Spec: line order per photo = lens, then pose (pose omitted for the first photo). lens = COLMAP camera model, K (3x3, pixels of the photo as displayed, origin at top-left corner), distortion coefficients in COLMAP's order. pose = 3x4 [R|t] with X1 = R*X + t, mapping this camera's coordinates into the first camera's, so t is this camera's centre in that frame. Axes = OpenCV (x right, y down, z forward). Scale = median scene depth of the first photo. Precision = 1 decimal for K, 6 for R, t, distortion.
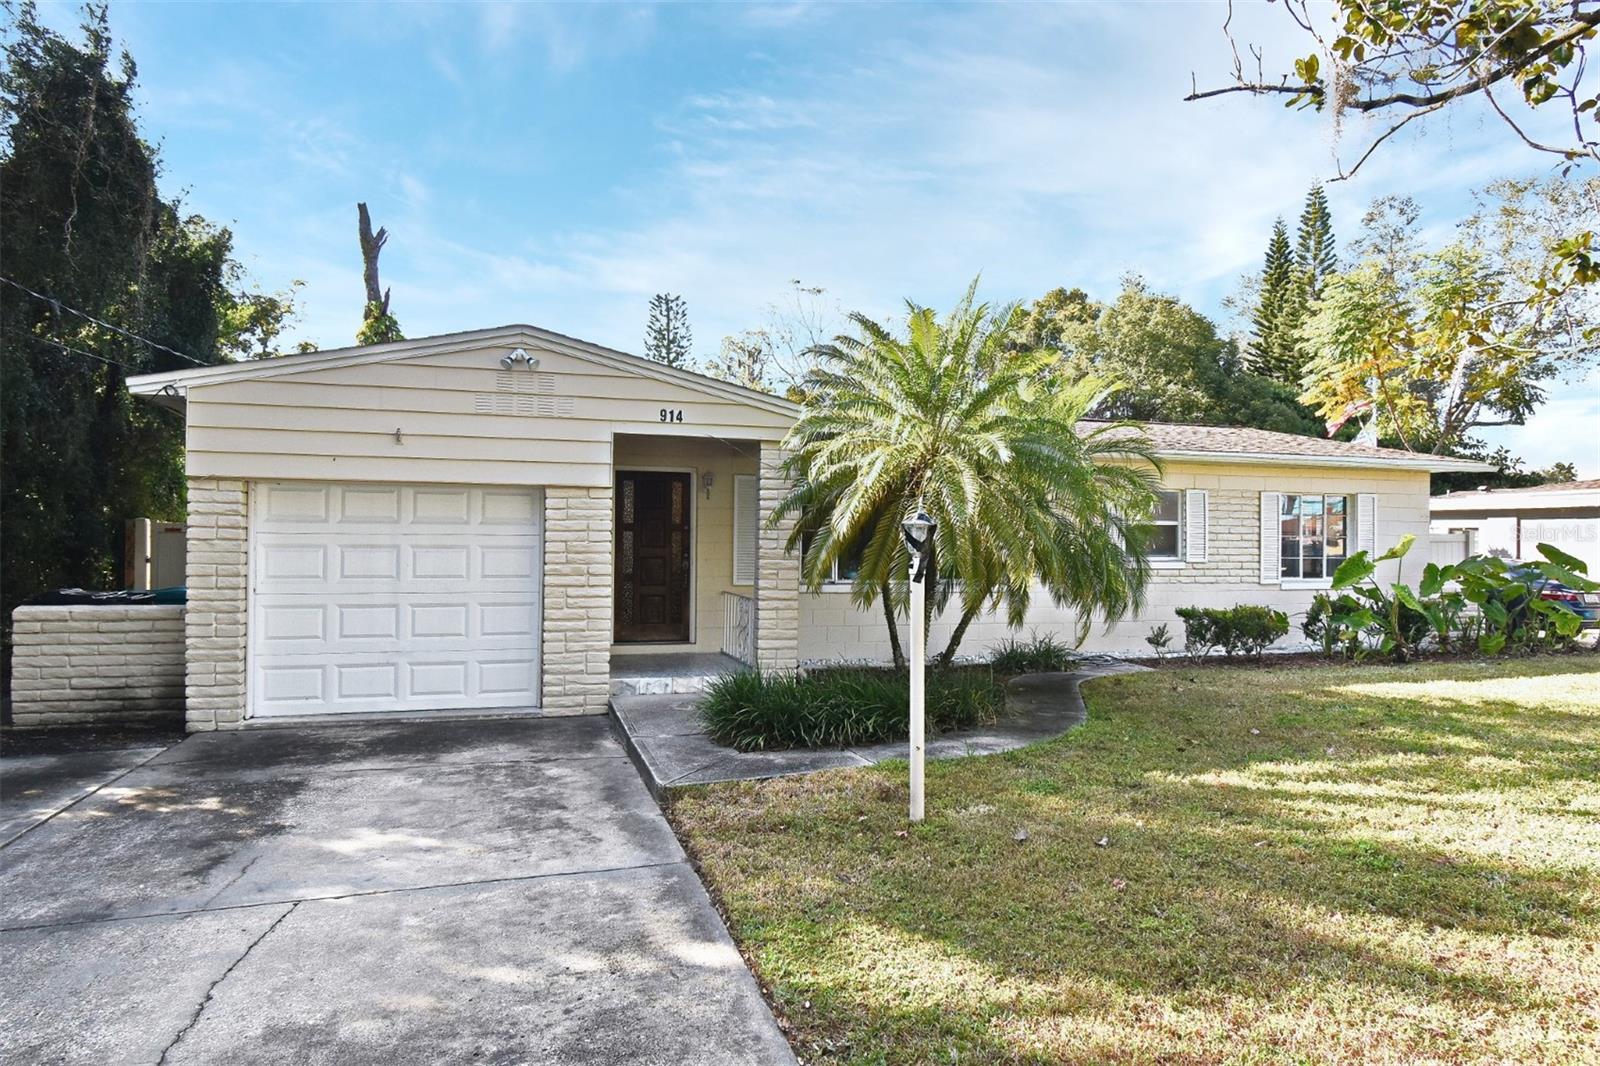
lens RADIAL K [[973.2, 0, 799.4], [0, 973.2, 535.5], [0, 0, 1]] dist [-0.001704, 0.001539]
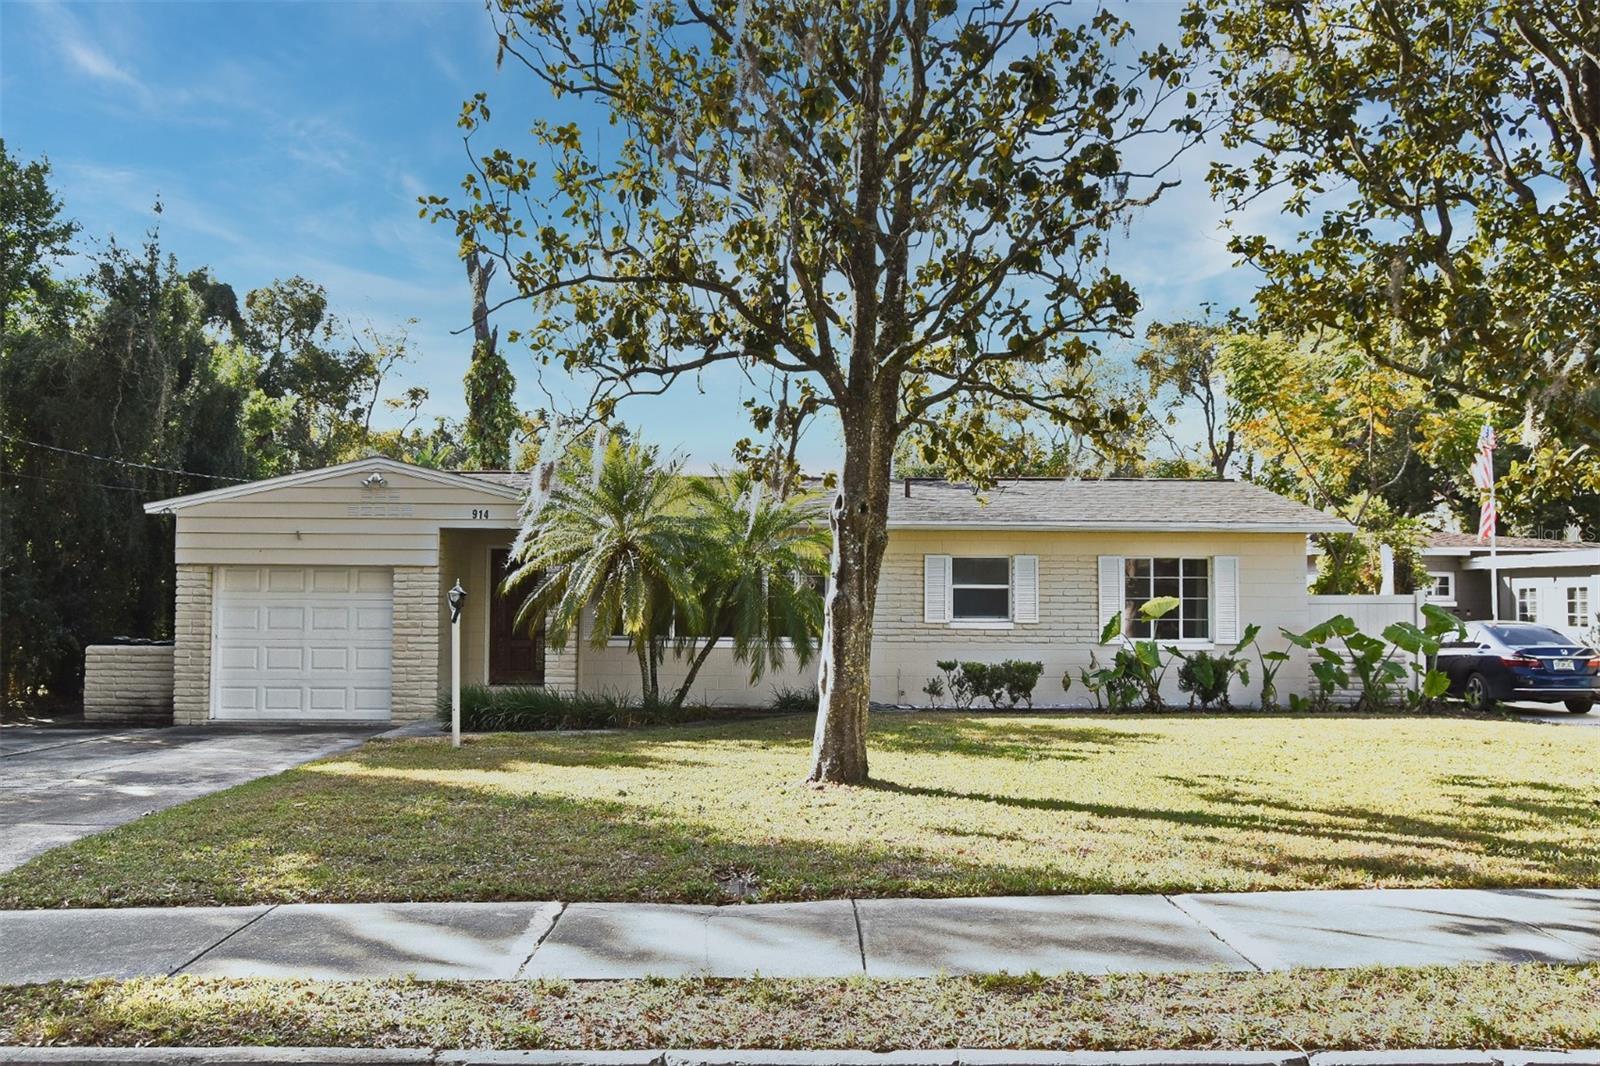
lens RADIAL K [[1519.3, 0, 800.9], [0, 1519.3, 531.8], [0, 0, 1]] dist [-0.015664, 0.000000]
pose [[0.960159, -0.017935, -0.278878, 0.998792], [0.004342, 0.998775, -0.049286, 0.013129], [0.279421, 0.046112, 0.959061, -1.048779]]
